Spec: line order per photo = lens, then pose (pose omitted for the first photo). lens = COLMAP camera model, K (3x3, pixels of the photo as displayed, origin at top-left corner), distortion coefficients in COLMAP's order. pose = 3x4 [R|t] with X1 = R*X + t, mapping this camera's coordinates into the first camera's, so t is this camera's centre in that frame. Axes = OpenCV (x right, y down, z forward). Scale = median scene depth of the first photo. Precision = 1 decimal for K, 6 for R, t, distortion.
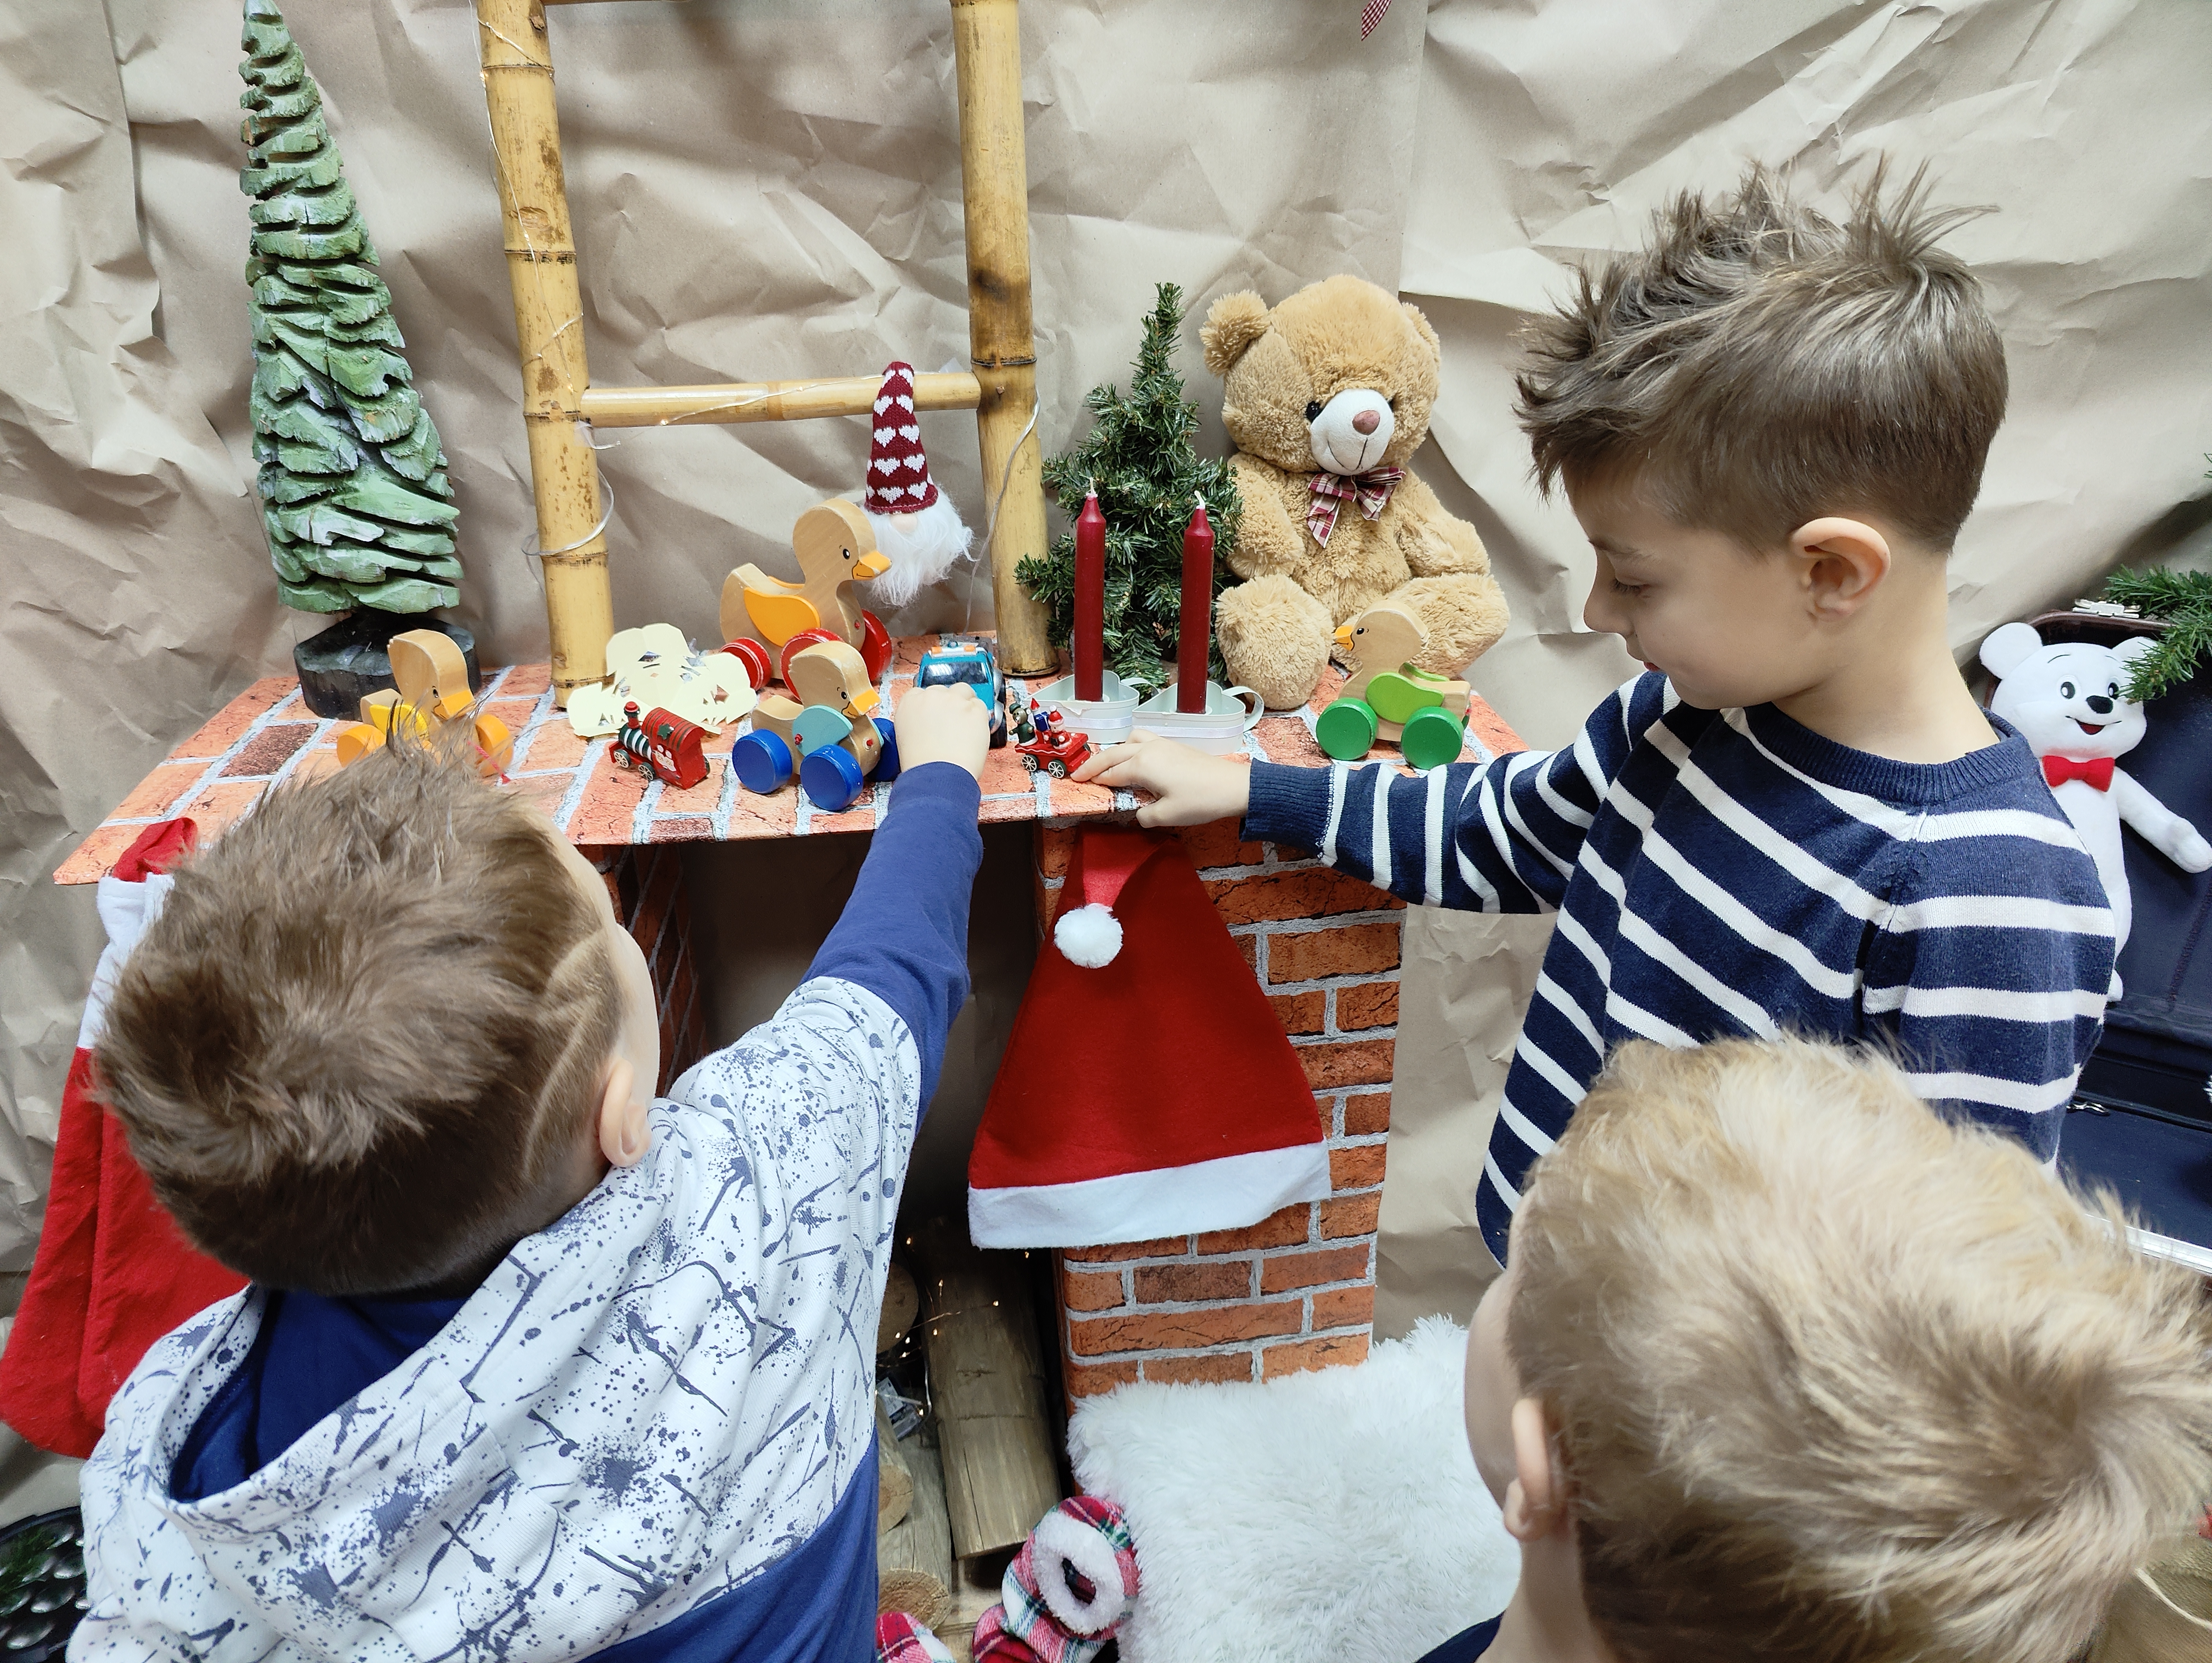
lens RADIAL K [[1571.2, 0, 1106.0], [0, 1571.2, 831.5], [0, 0, 1]] dist [-0.008467, -0.005324]
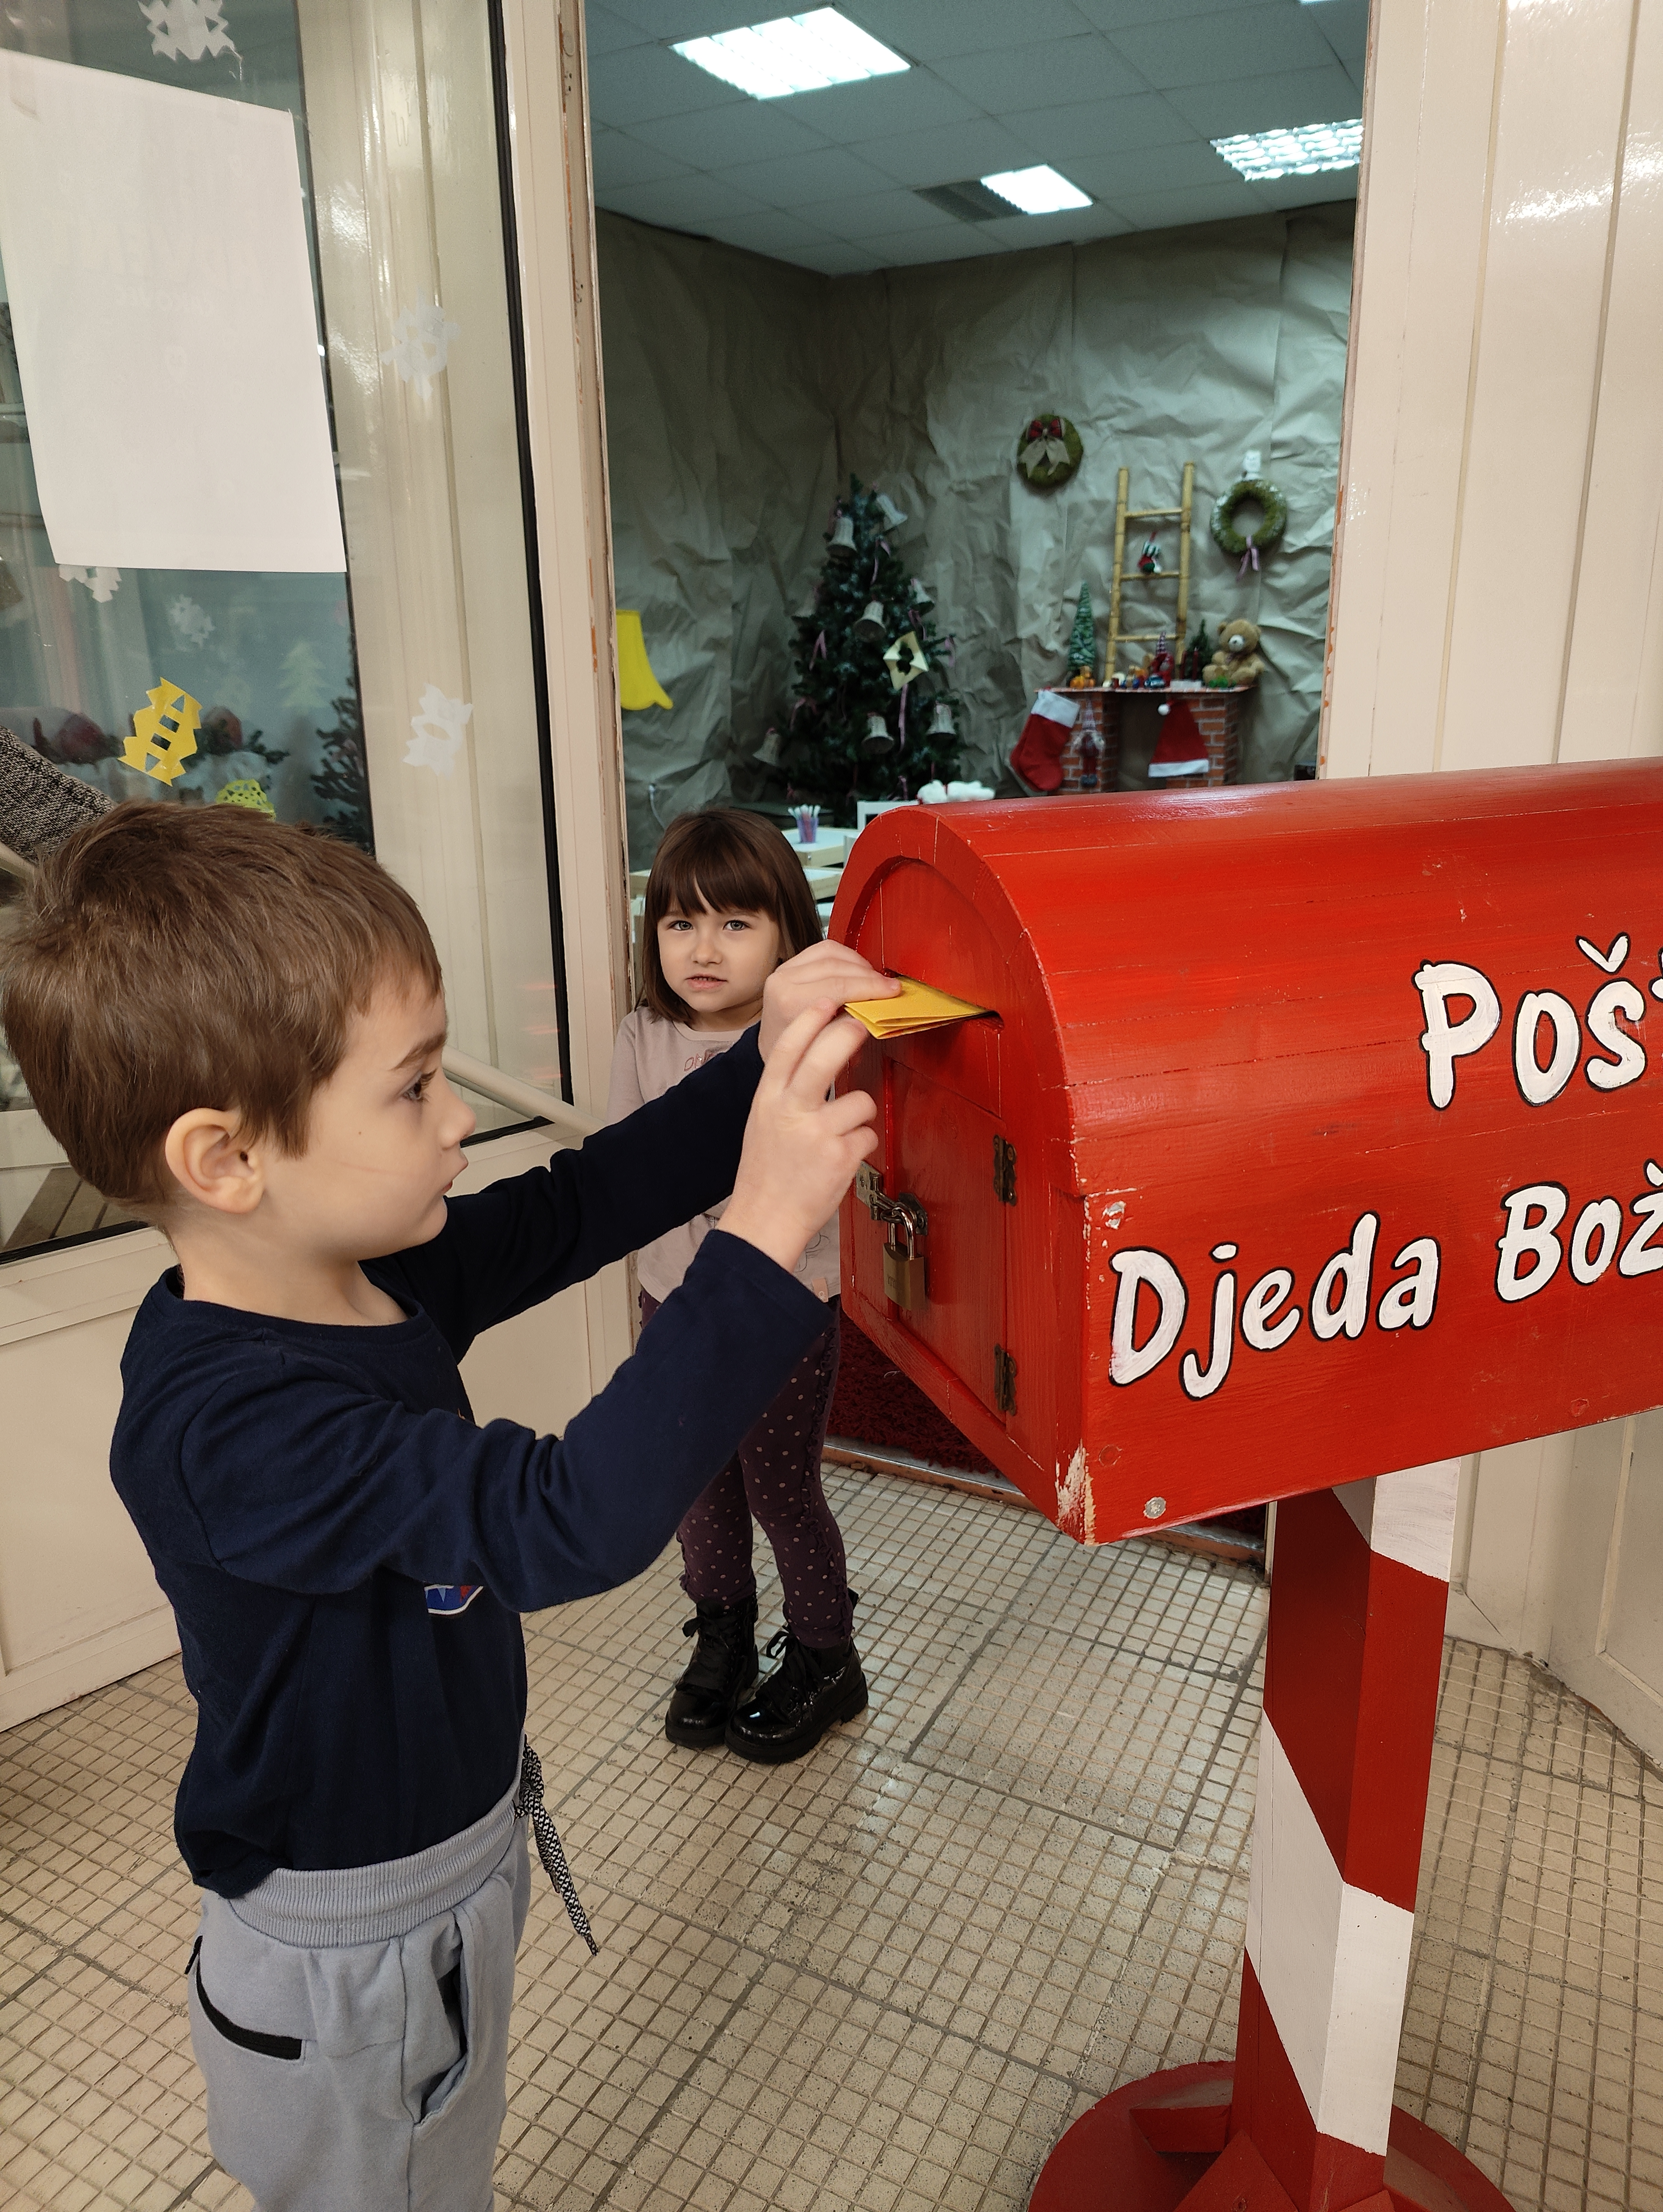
lens RADIAL K [[1571.2, 0, 831.5], [0, 1571.2, 1106.0], [0, 0, 1]] dist [-0.008467, -0.005324]
pose [[0.811955, 0.153483, -0.563181, 2.642213], [-0.236596, 0.968540, -0.077153, 2.362103], [0.533622, 0.195891, 0.822724, -4.557561]]
